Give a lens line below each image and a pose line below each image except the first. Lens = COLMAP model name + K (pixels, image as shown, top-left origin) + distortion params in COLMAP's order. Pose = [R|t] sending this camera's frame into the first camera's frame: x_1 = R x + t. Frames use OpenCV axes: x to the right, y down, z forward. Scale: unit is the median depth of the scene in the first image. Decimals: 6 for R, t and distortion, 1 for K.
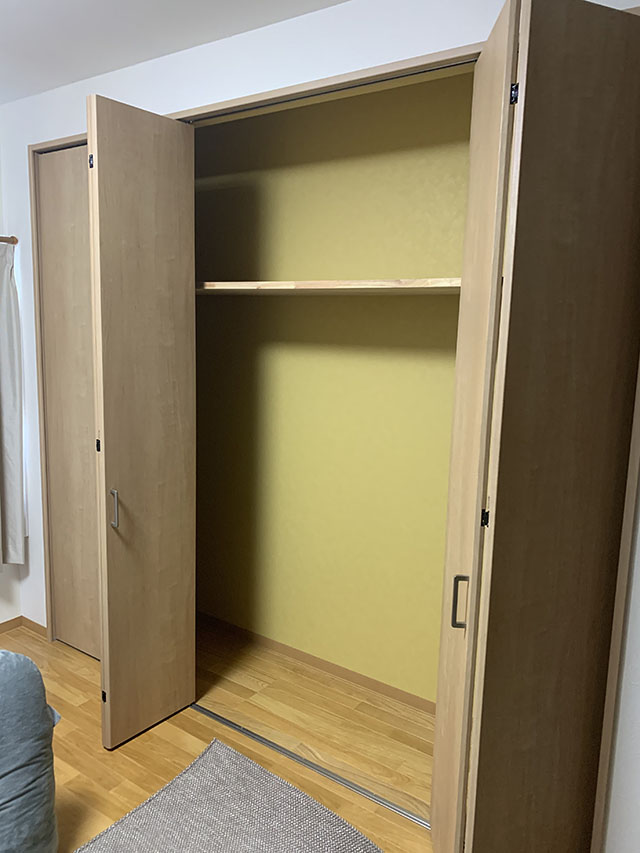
lens RADIAL K [[669.4, 0, 319.9], [0, 669.4, 410.5], [0, 0, 1]] dist [0.003751, 0.002474]
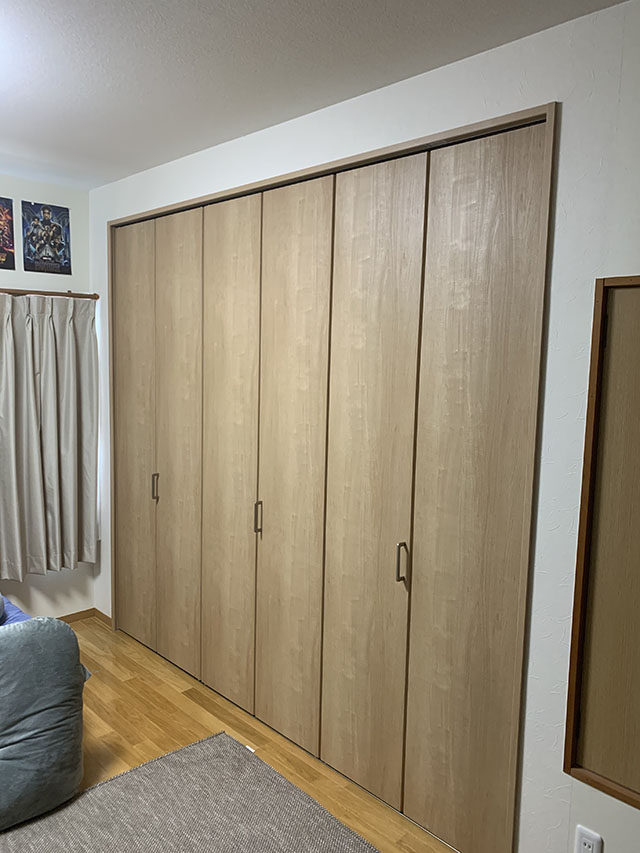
lens RADIAL K [[655.7, 0, 320.0], [0, 655.7, 426.5], [0, 0, 1]] dist [0.003929, 0.001024]
pose [[0.985108, 0.027247, -0.169763, 0.203820], [-0.034192, 0.998688, -0.038121, 0.021649], [0.168502, 0.043358, 0.984747, -0.139959]]
